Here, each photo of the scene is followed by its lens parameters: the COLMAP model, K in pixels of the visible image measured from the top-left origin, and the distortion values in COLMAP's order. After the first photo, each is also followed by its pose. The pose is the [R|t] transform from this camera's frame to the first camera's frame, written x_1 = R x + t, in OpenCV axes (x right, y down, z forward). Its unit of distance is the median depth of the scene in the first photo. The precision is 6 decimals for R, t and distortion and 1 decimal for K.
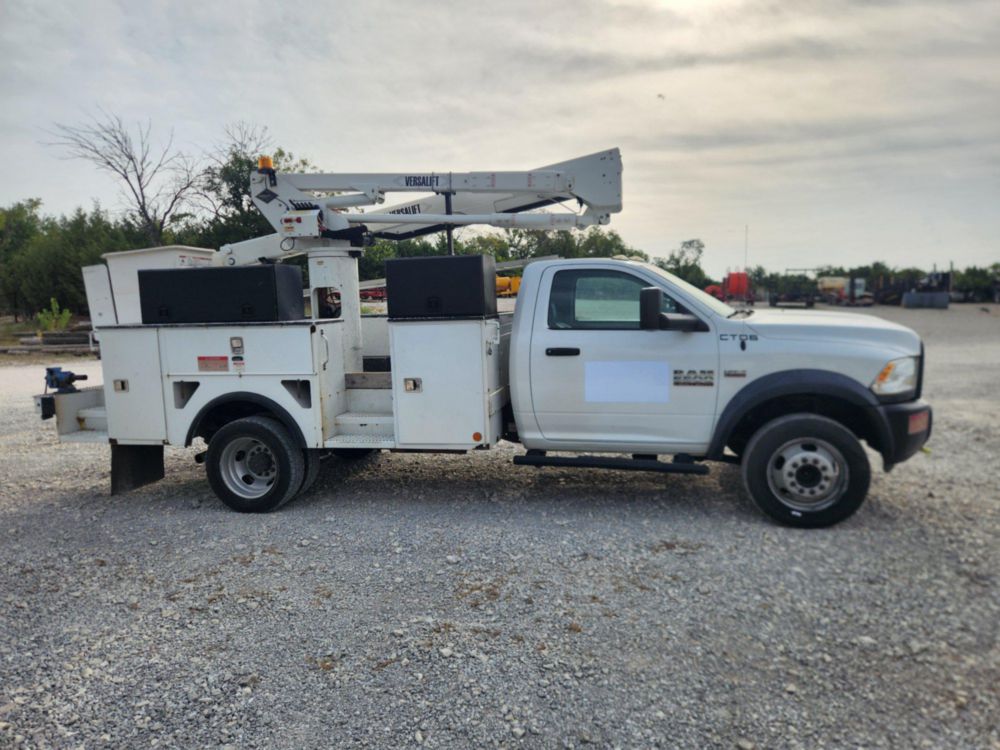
lens RADIAL K [[670.2, 0, 501.1], [0, 670.2, 366.4], [0, 0, 1]] dist [0.073710, -0.060400]
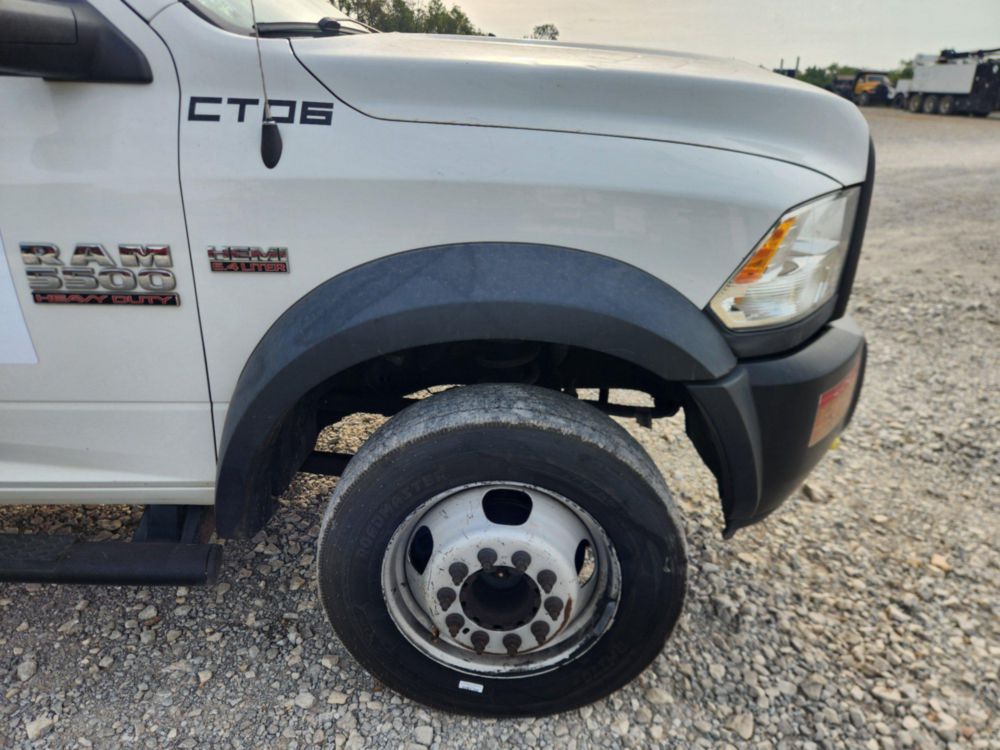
lens RADIAL K [[670.2, 0, 492.1], [0, 670.2, 377.4], [0, 0, 1]] dist [0.073710, -0.060400]
pose [[0.980170, -0.056727, 0.189864, 0.322810], [-0.000986, 0.956740, 0.290944, -0.018423], [-0.198155, -0.285362, 0.937712, 0.605336]]
